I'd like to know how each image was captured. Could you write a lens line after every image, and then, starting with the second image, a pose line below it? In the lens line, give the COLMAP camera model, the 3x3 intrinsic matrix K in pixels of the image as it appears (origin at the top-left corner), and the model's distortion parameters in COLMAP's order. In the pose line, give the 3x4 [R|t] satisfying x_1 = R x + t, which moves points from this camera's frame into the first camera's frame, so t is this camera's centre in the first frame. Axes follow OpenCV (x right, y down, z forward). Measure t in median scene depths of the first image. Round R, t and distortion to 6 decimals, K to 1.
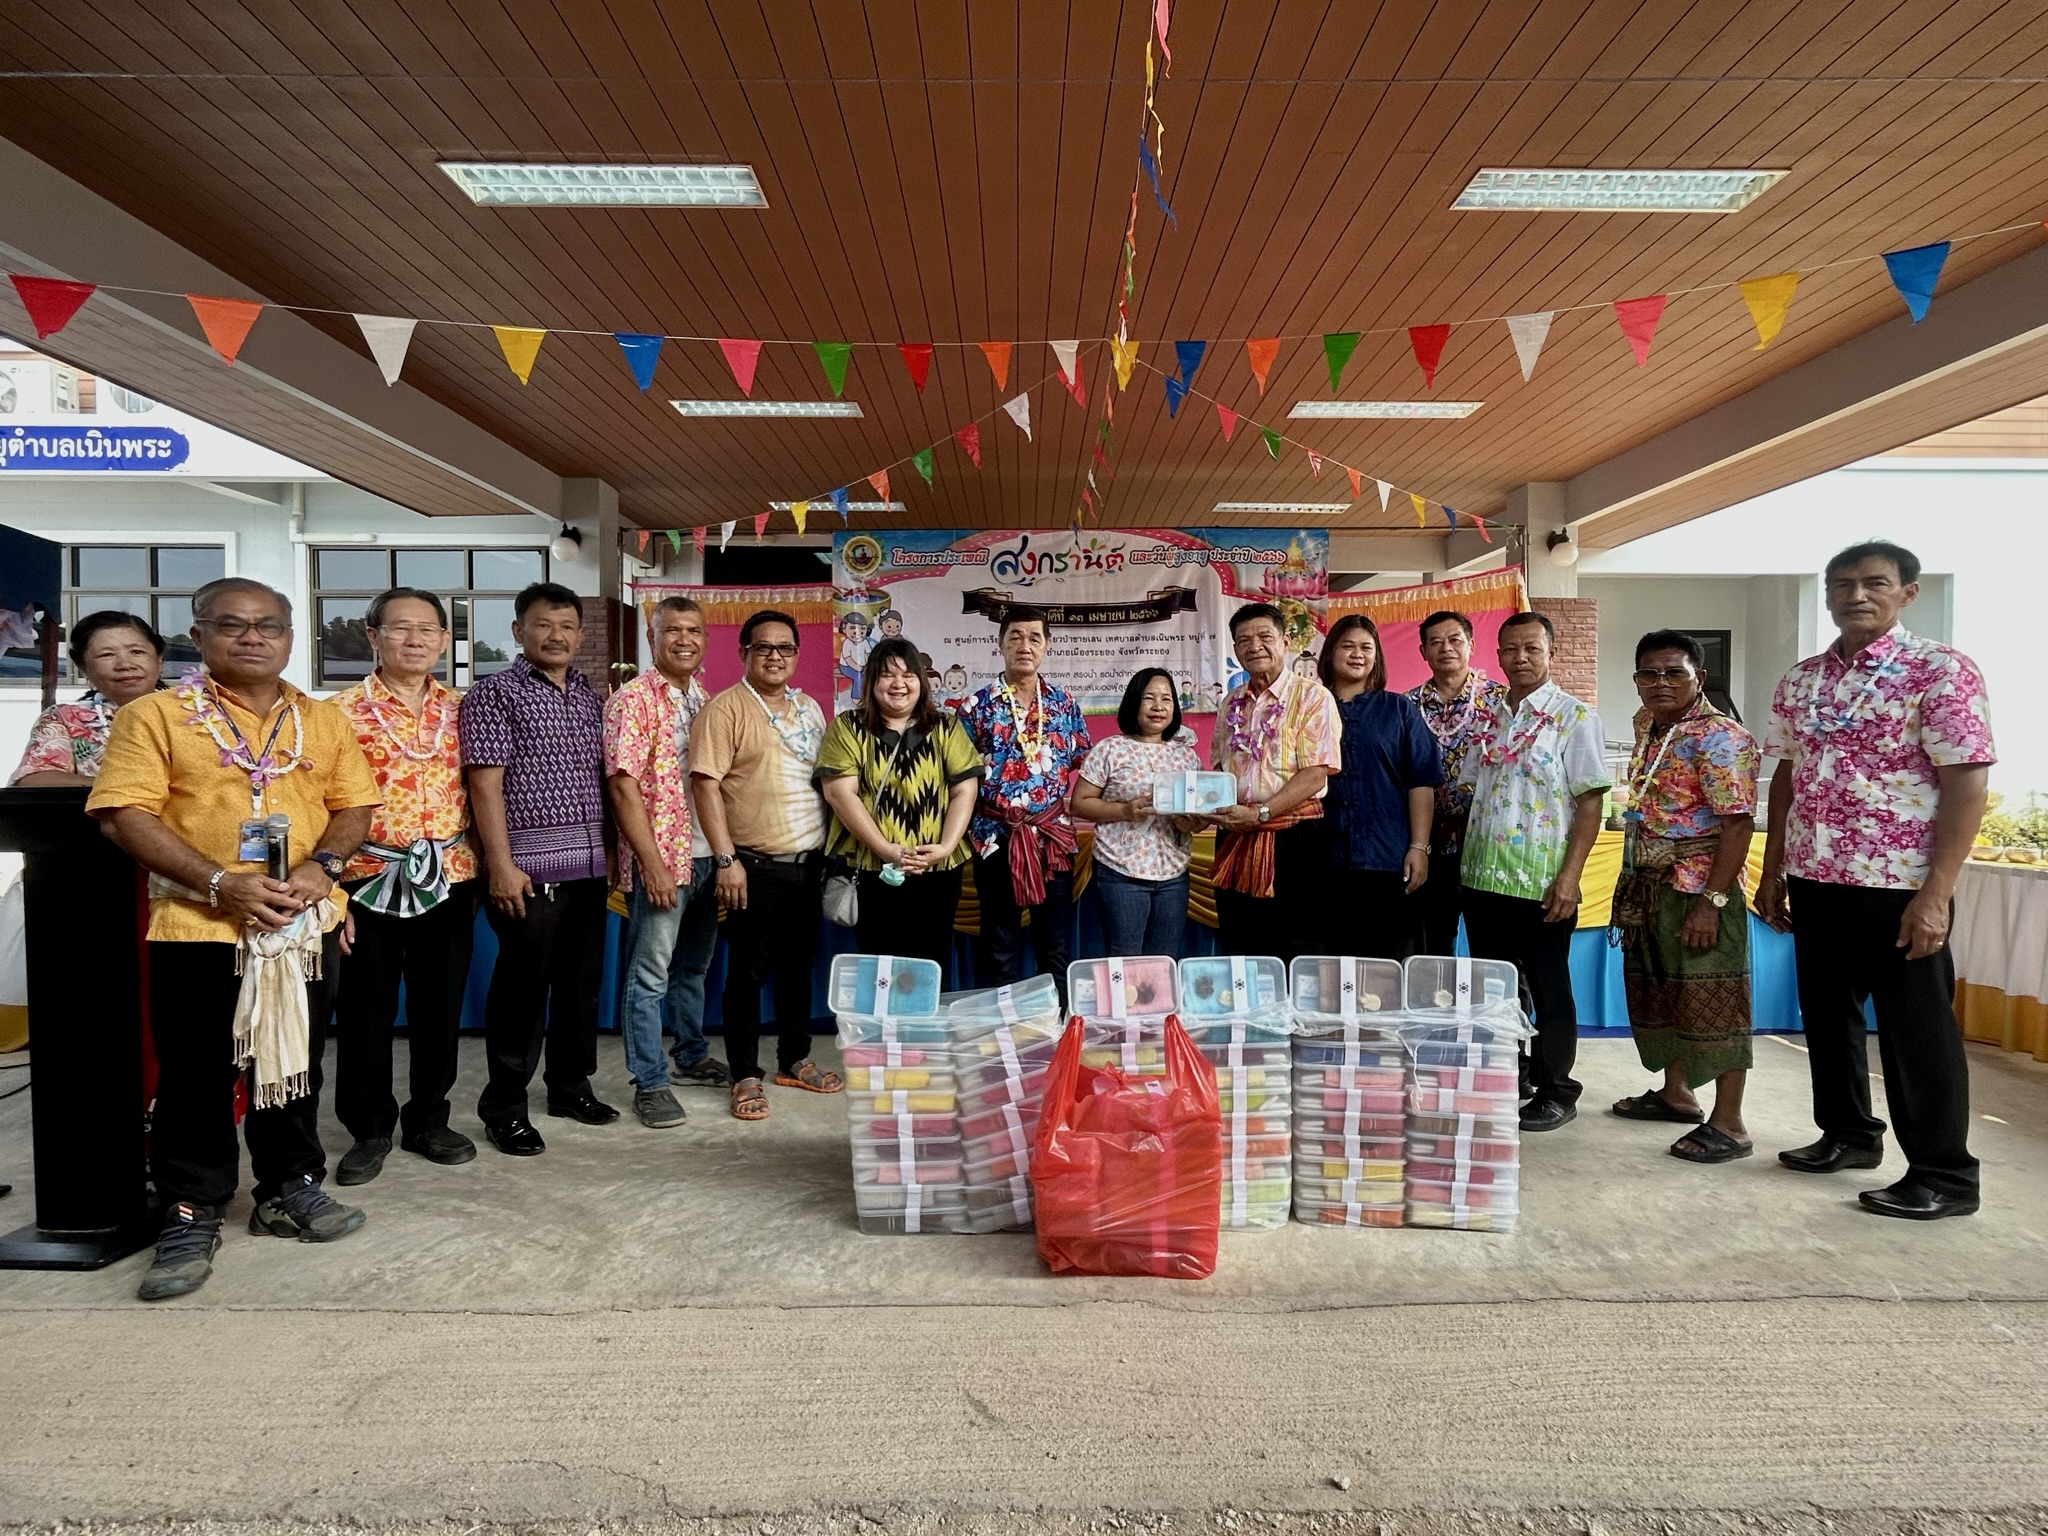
lens RADIAL K [[961.5, 0, 1030.0], [0, 961.5, 774.9], [0, 0, 1]] dist [-0.019986, 0.008370]
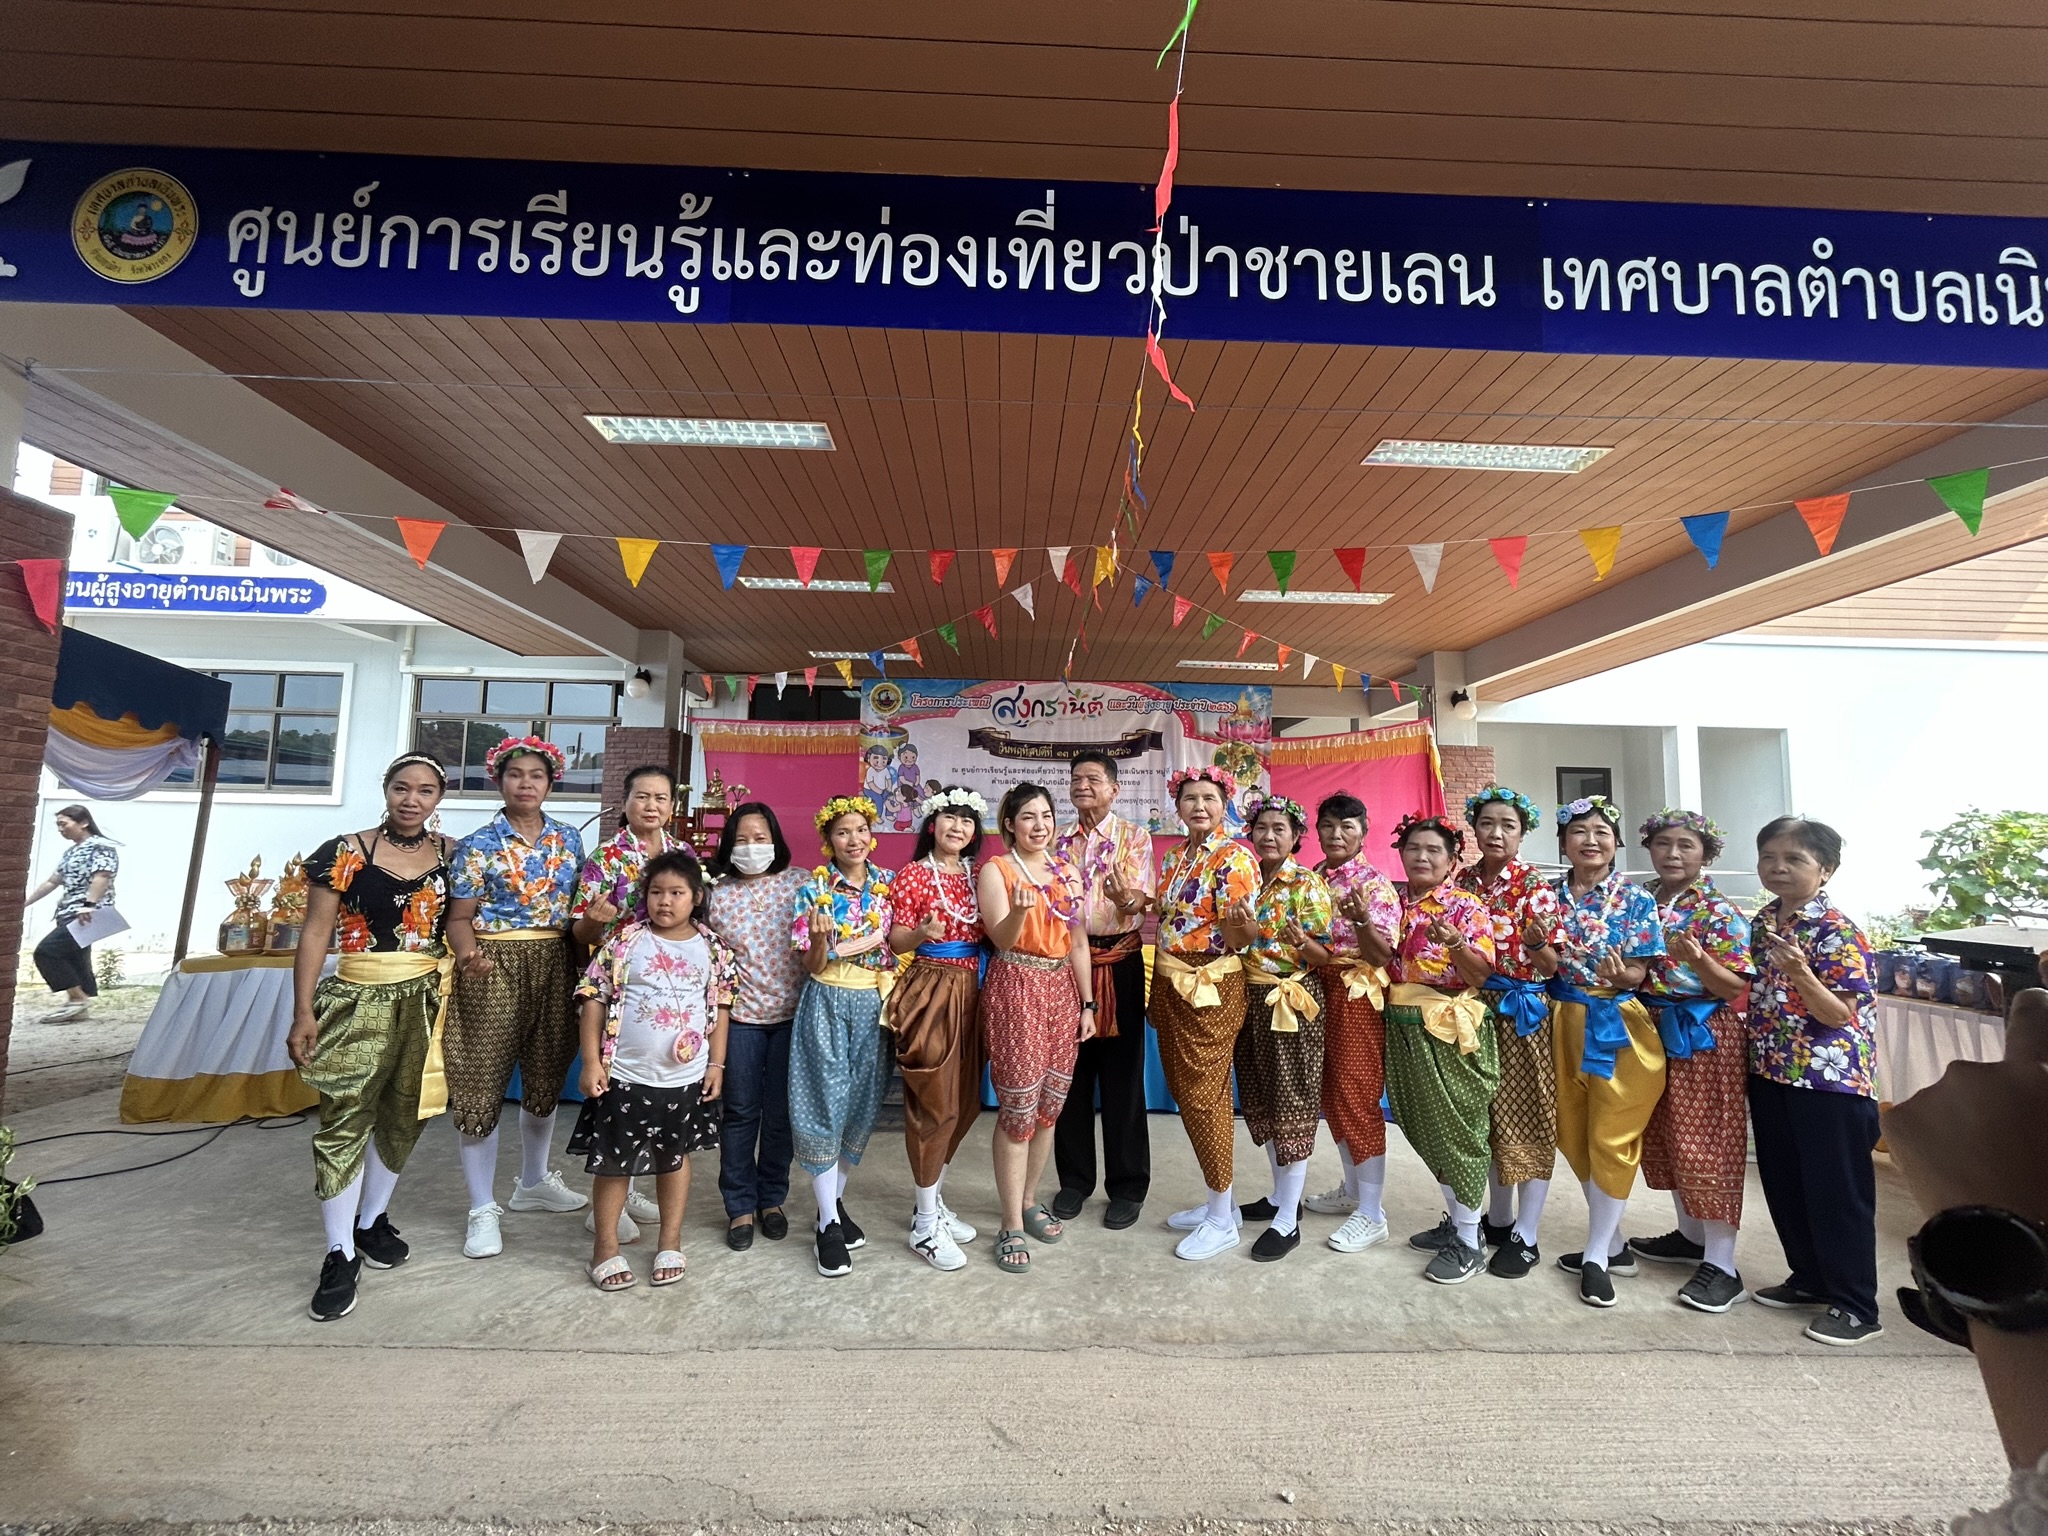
lens RADIAL K [[840.9, 0, 1026.2], [0, 840.9, 777.3], [0, 0, 1]] dist [-0.010089, 0.003927]
pose [[0.999721, 0.019888, 0.012760, -0.039386], [-0.018321, 0.993428, -0.112985, -0.055266], [-0.014923, 0.112719, 0.993515, -0.150794]]
